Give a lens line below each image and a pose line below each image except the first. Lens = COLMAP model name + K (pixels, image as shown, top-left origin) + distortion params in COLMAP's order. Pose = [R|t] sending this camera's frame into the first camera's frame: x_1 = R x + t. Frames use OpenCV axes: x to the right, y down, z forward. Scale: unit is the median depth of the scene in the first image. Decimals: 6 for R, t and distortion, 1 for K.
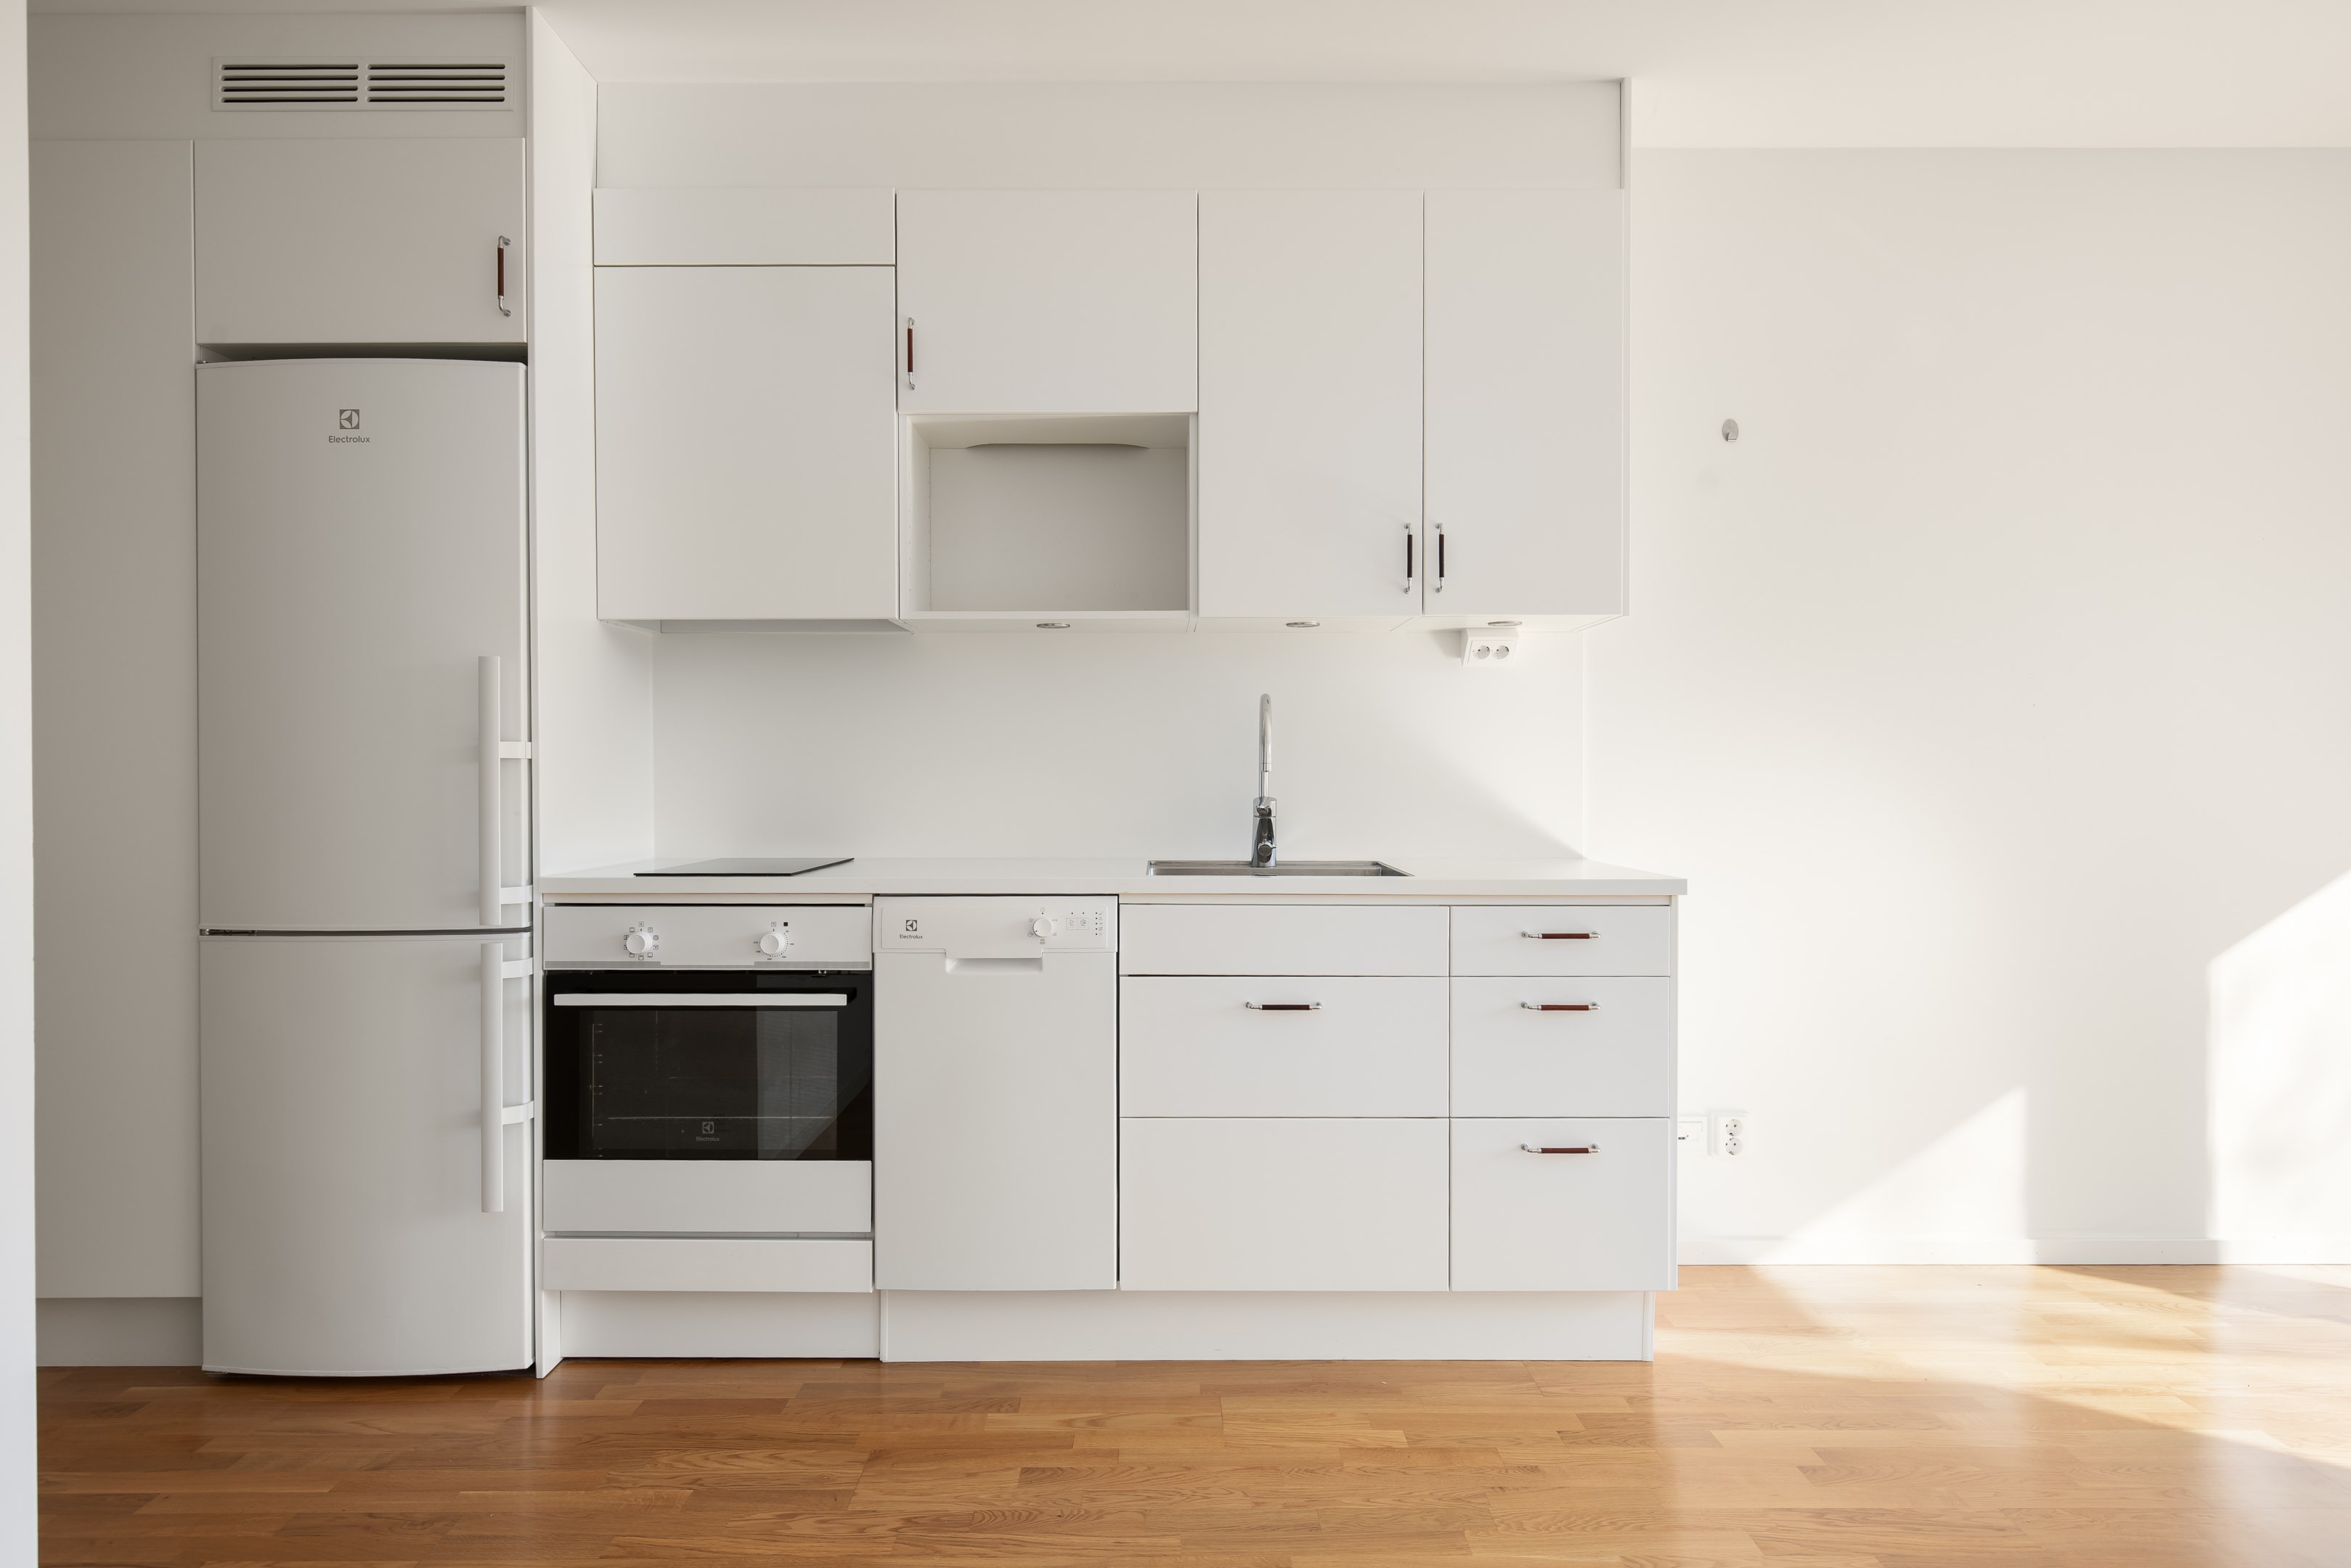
lens RADIAL K [[1446.3, 0, 1175.5], [0, 1446.3, 784.0], [0, 0, 1]] dist [-0.000801, 0.000682]
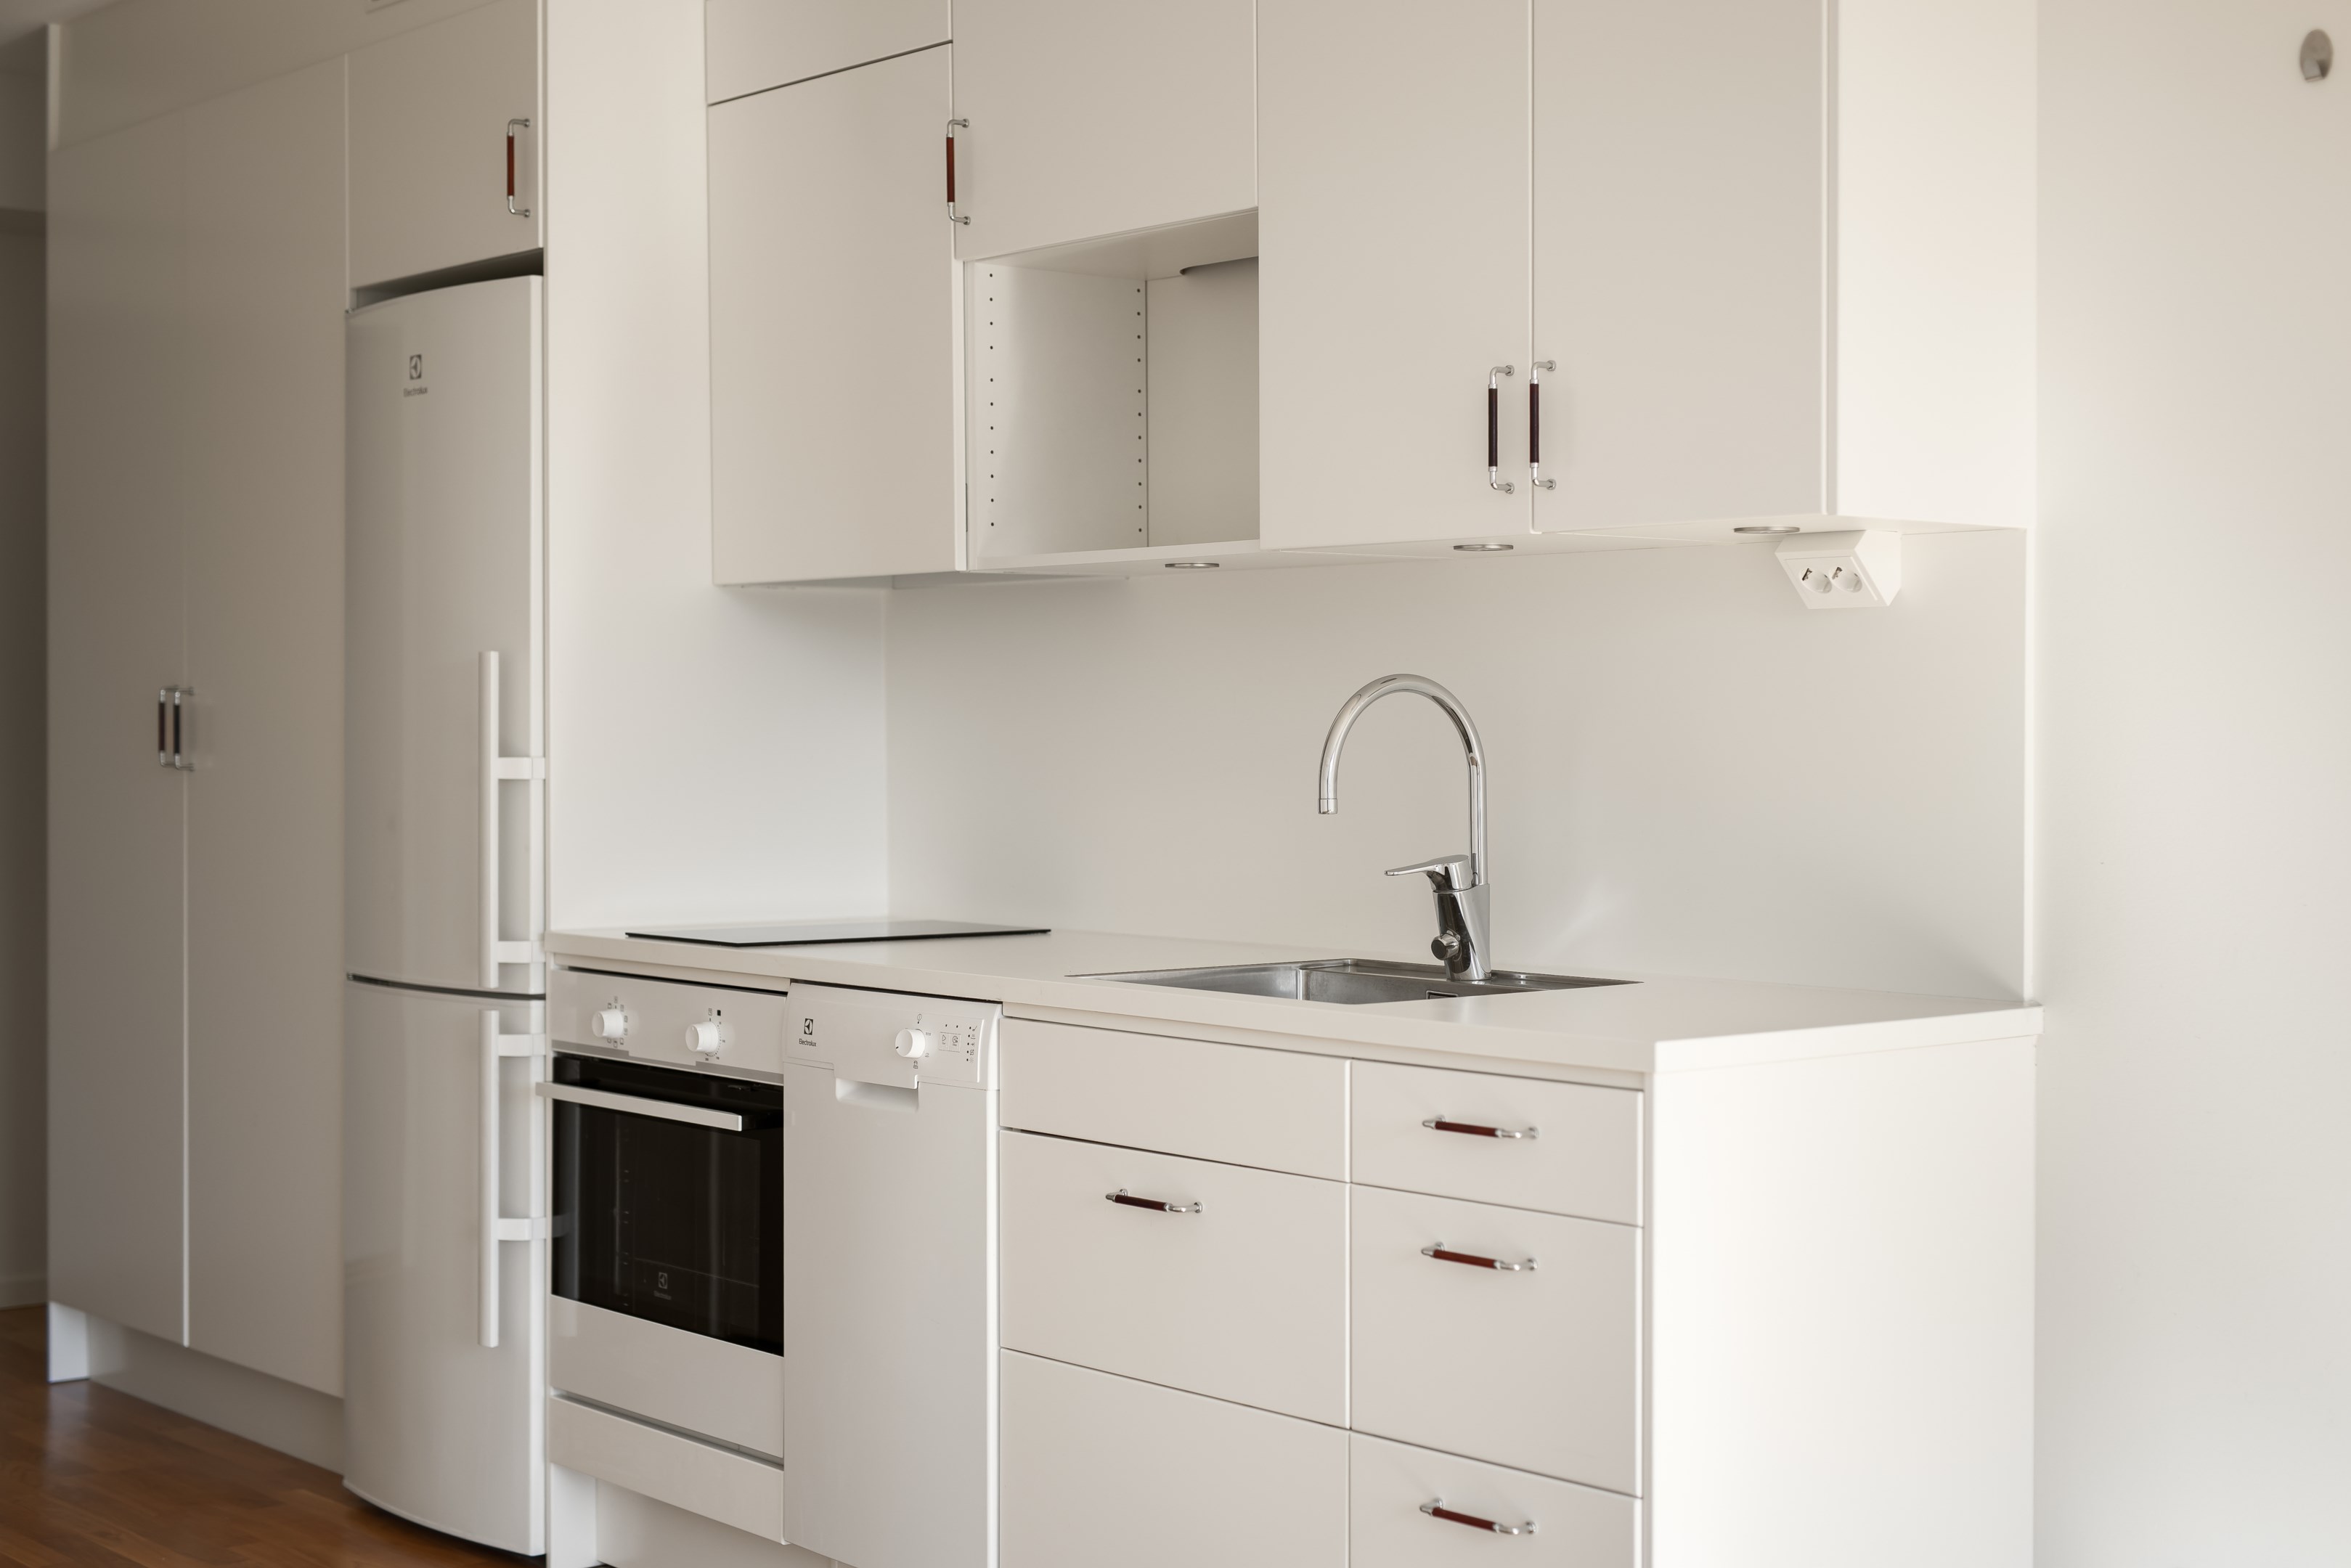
lens RADIAL K [[3274.2, 0, 1195.3], [0, 3274.2, 747.2], [0, 0, 1]] dist [0.009810, -0.031785]
pose [[0.655053, 0.006078, -0.755558, 1.121498], [-0.006450, 0.999976, 0.002452, -0.041432], [0.755555, 0.003267, 0.655077, 0.106365]]
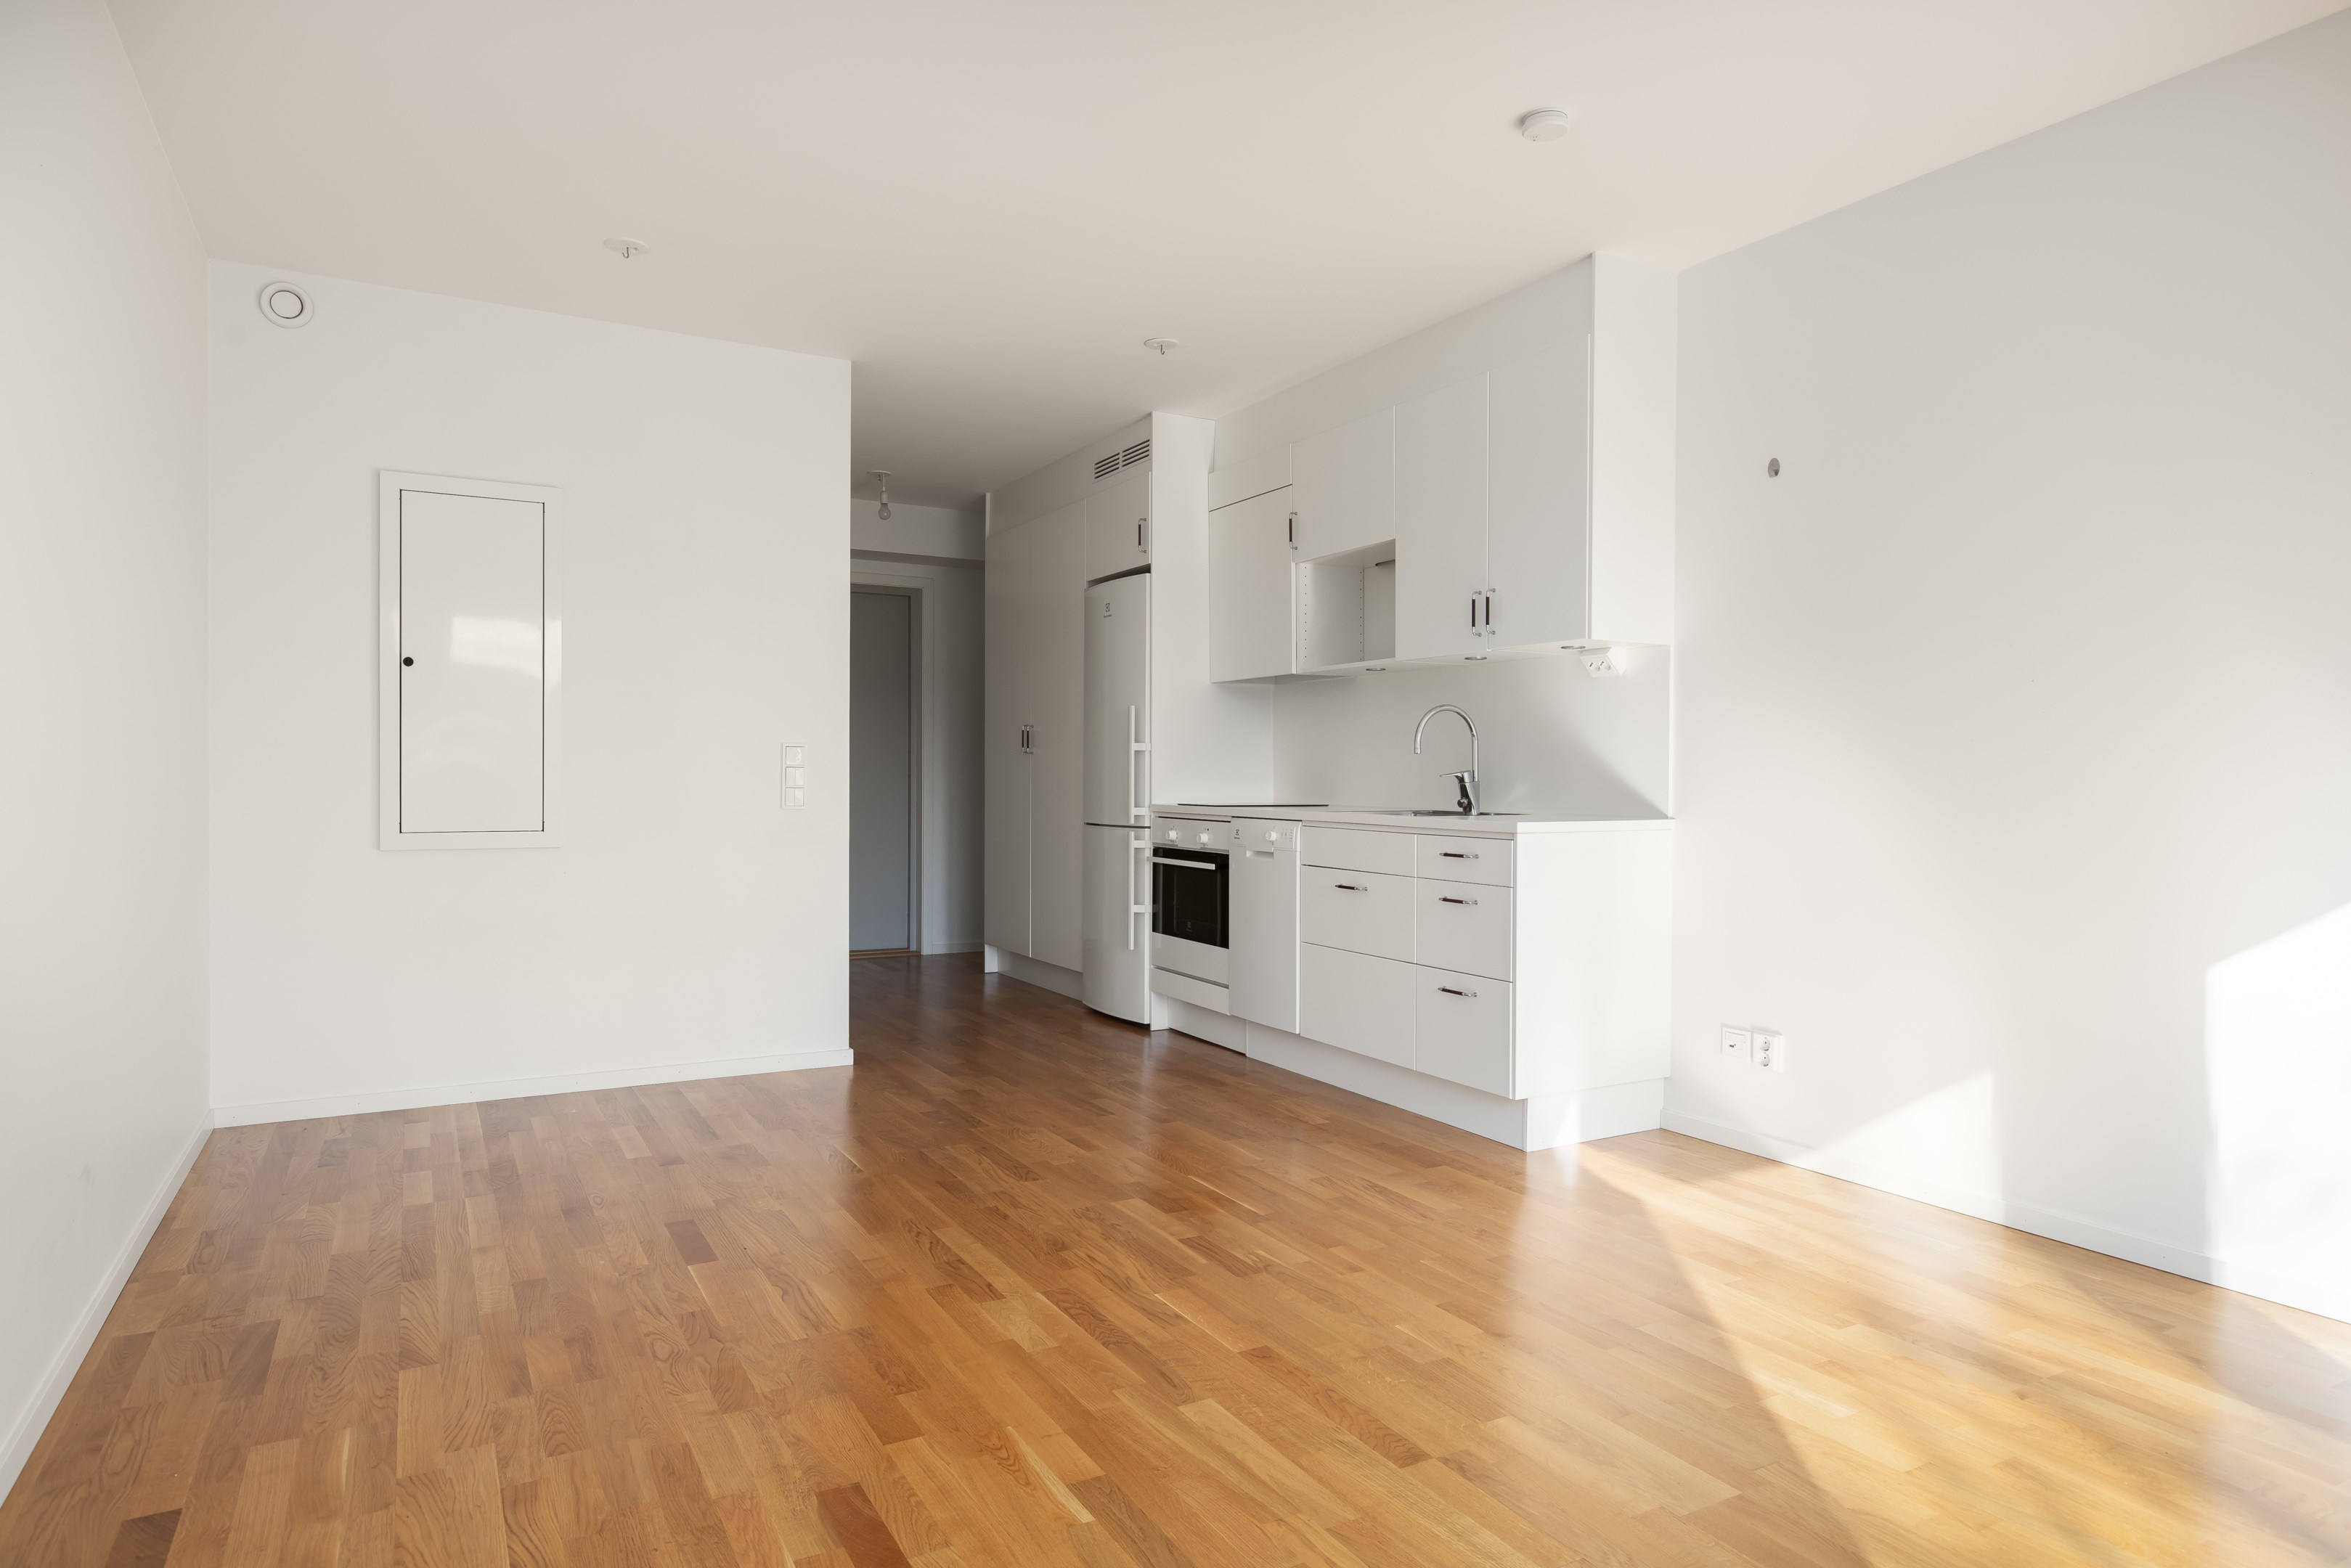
lens RADIAL K [[1342.8, 0, 1175.5], [0, 1342.8, 784.0], [0, 0, 1]] dist [-0.000529, 0.000005]
pose [[0.493286, 0.009366, -0.869817, 1.366305], [-0.009129, 0.999943, 0.005590, 0.021854], [0.869819, 0.005183, 0.493344, 0.017196]]
